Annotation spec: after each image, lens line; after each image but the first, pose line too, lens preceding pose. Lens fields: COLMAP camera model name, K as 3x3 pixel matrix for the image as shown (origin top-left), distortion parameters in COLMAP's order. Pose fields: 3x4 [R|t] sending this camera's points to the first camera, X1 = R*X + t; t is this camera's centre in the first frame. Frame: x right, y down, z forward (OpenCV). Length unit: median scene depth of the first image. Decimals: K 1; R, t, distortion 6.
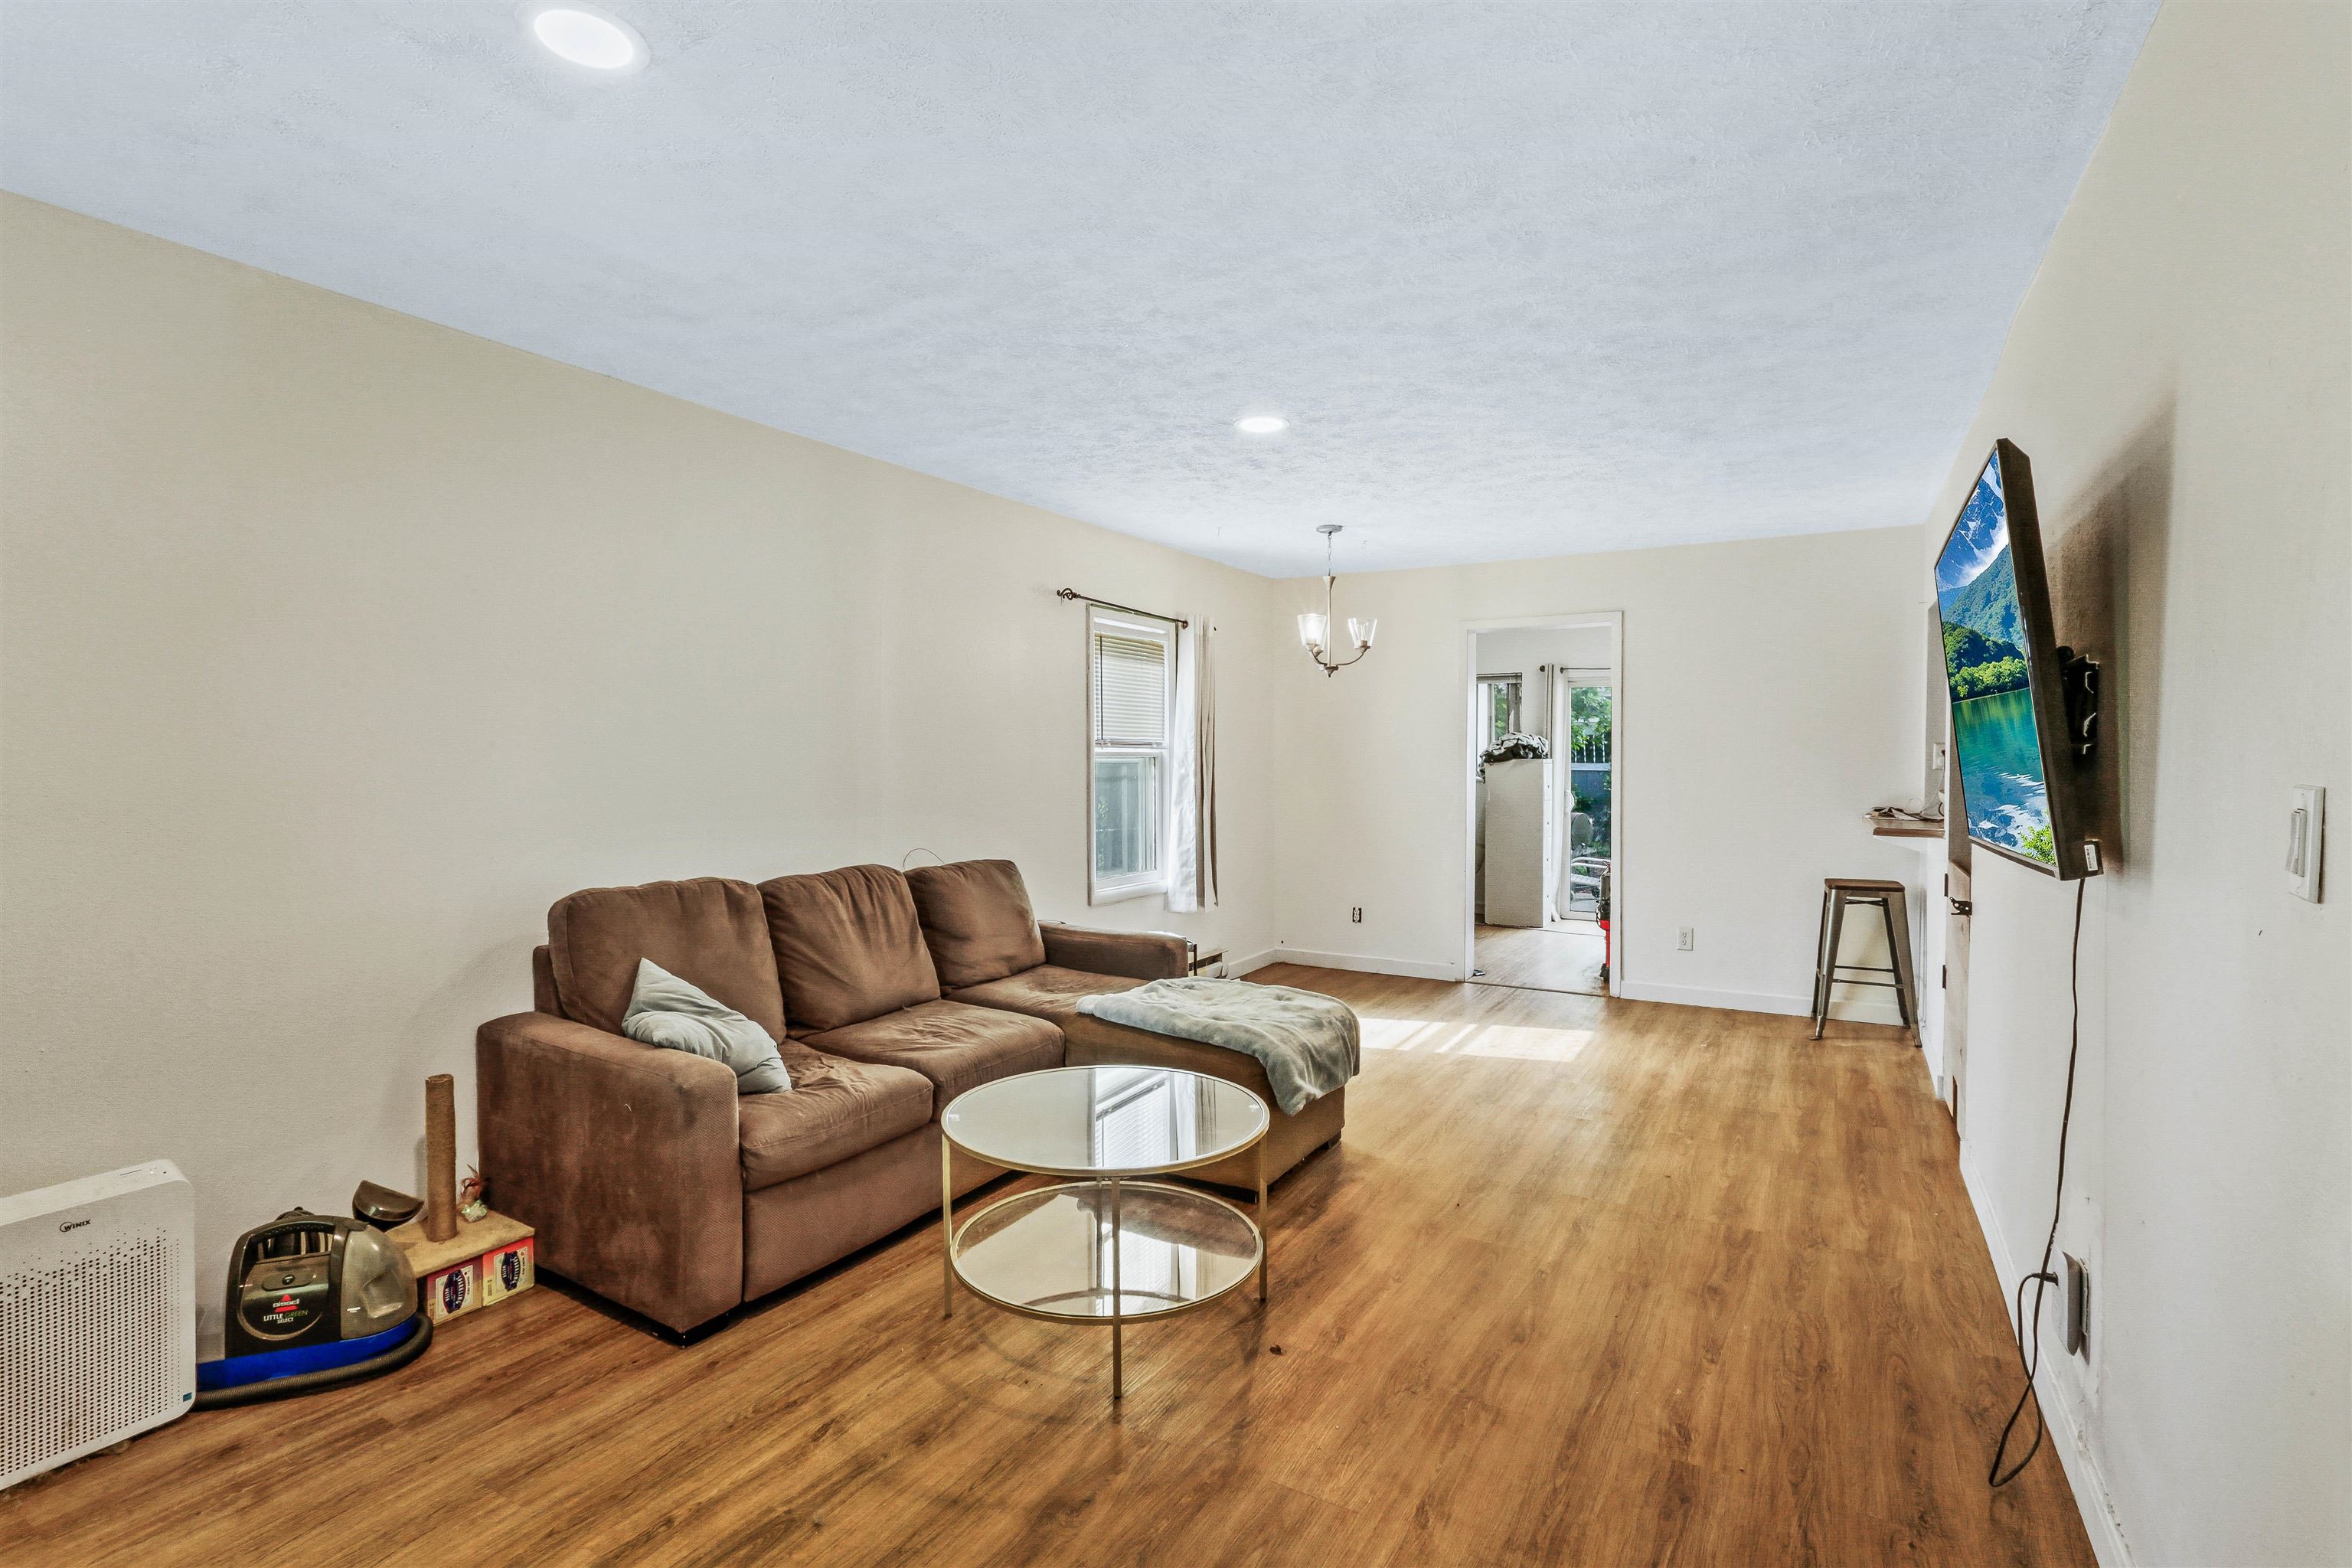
lens RADIAL K [[1087.9, 0, 1180.8], [0, 1087.9, 786.6], [0, 0, 1]] dist [0.002186, 0.001015]
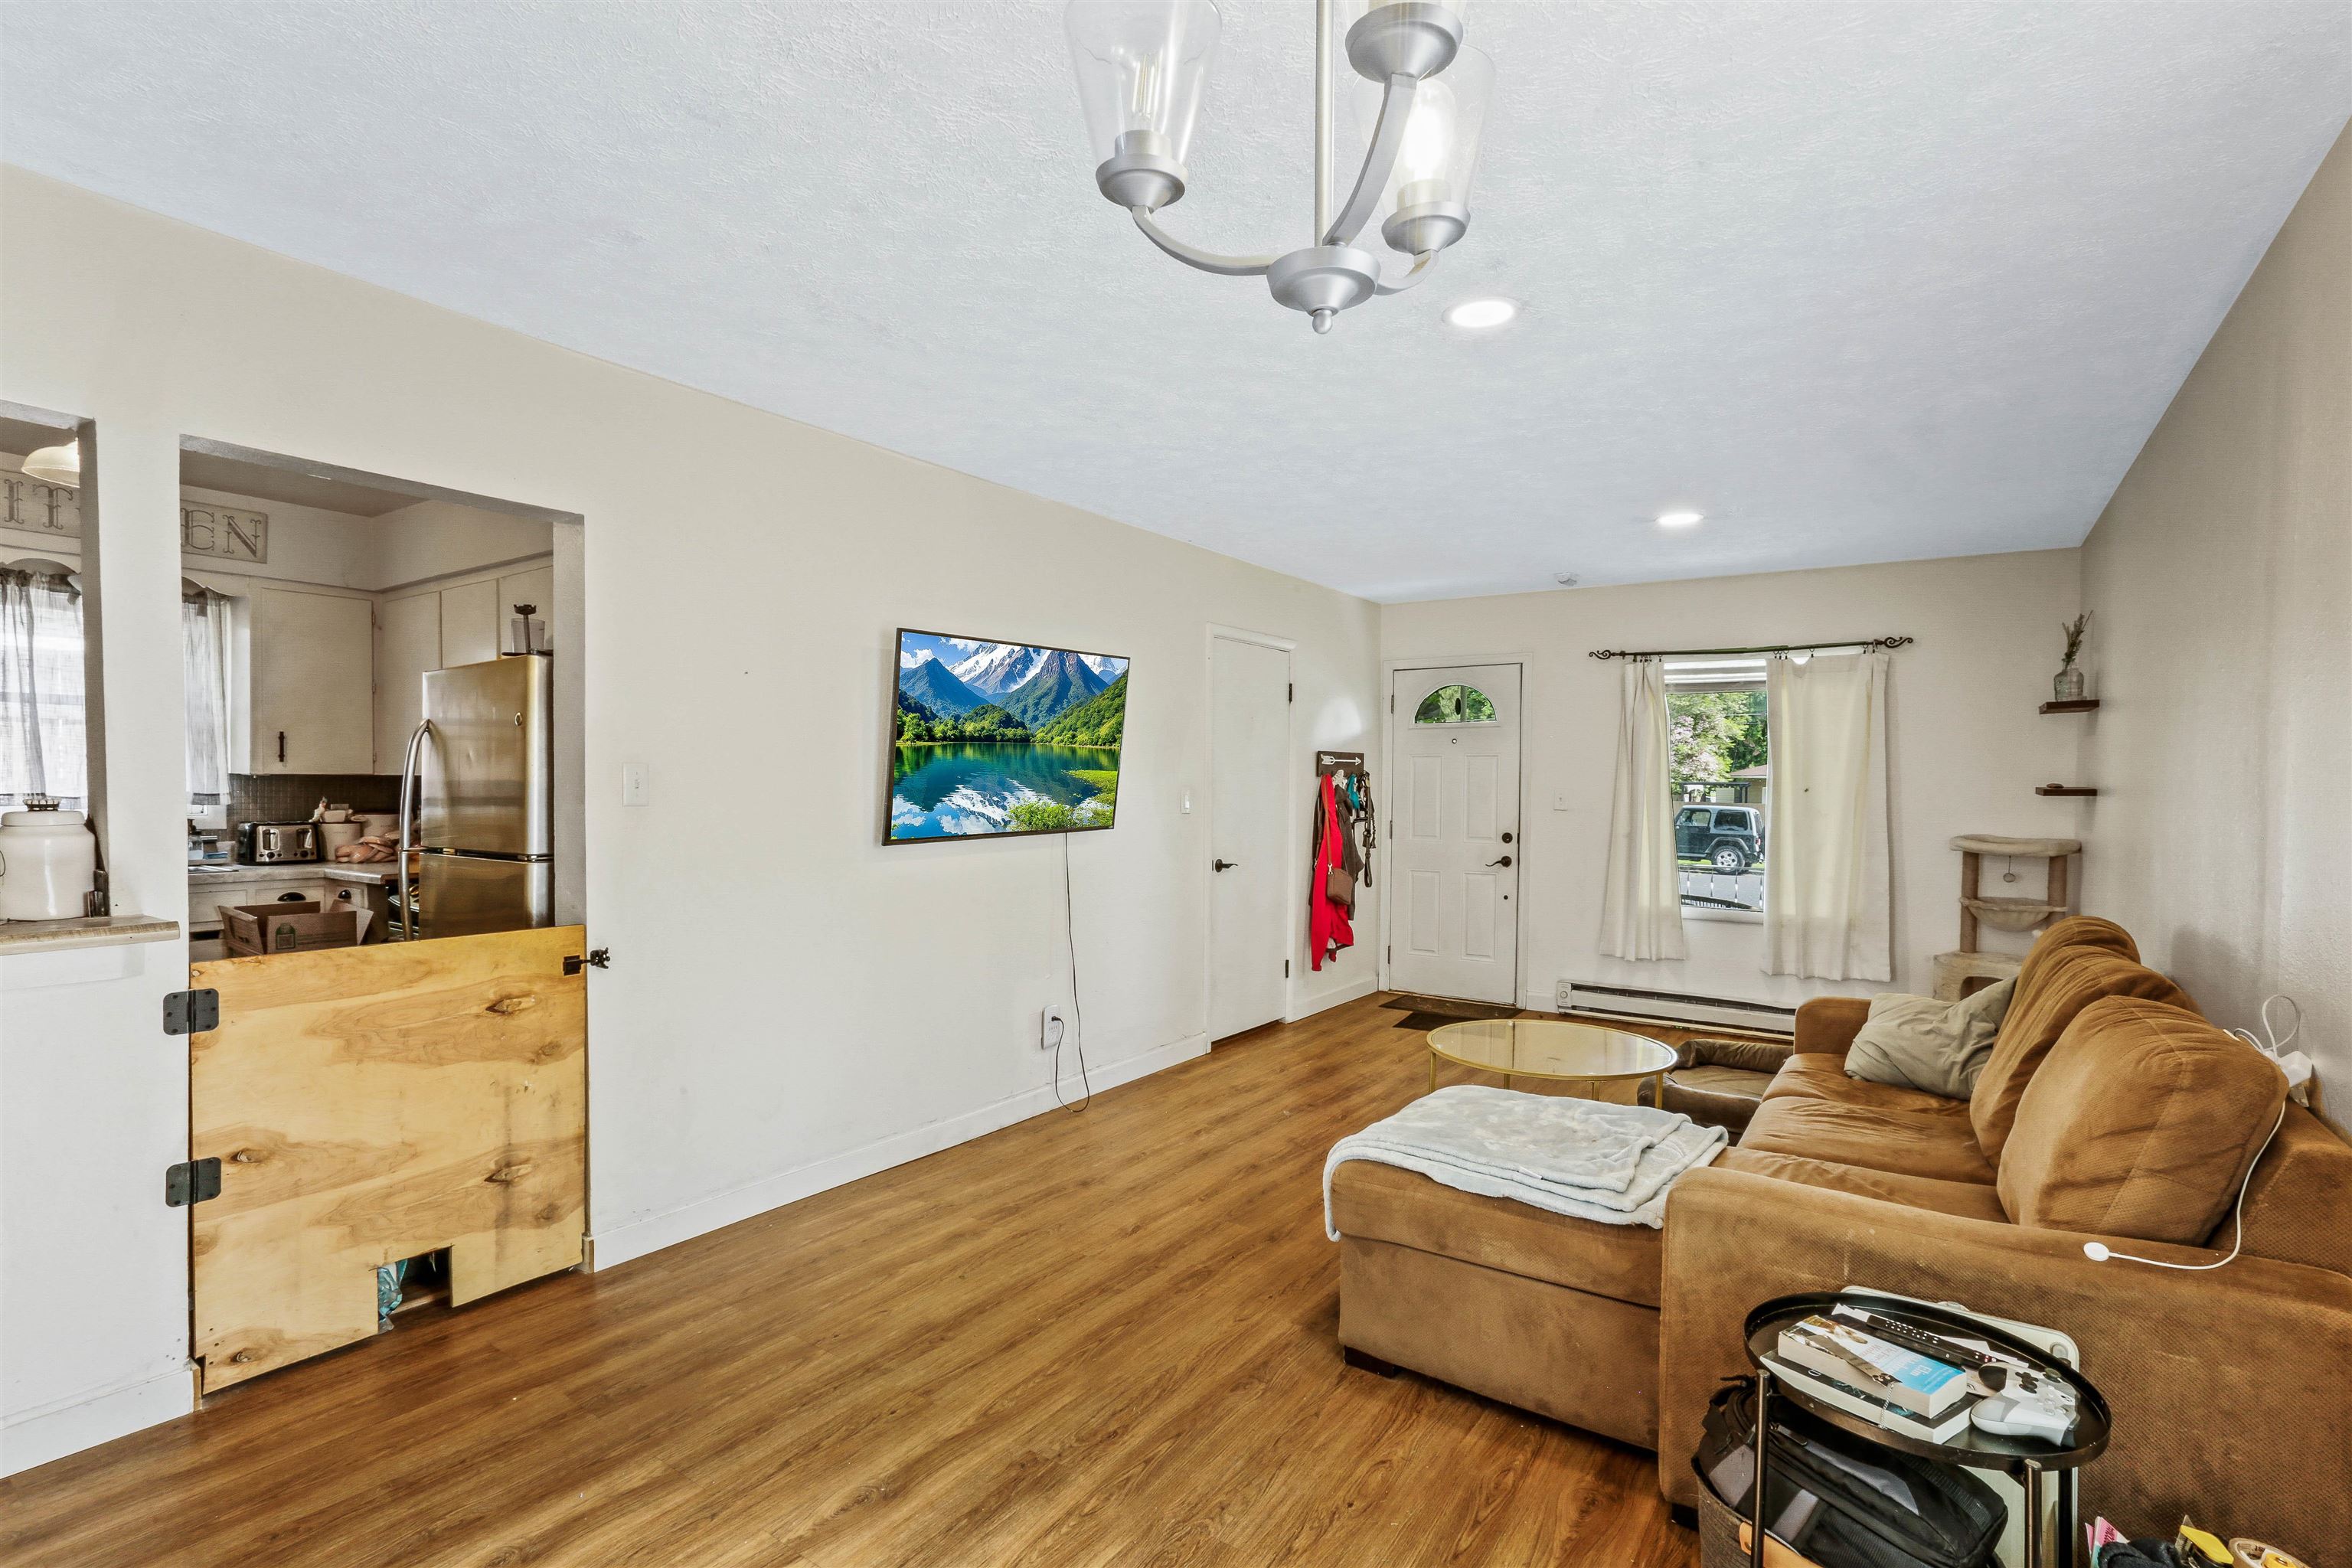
lens RADIAL K [[1087.9, 0, 1177.3], [0, 1087.9, 788.2], [0, 0, 1]] dist [0.002186, 0.001015]
pose [[-0.997281, -0.007088, 0.073355, 0.240941], [-0.005772, 0.999819, 0.018131, -0.038912], [-0.073470, 0.017658, -0.997141, 1.969835]]
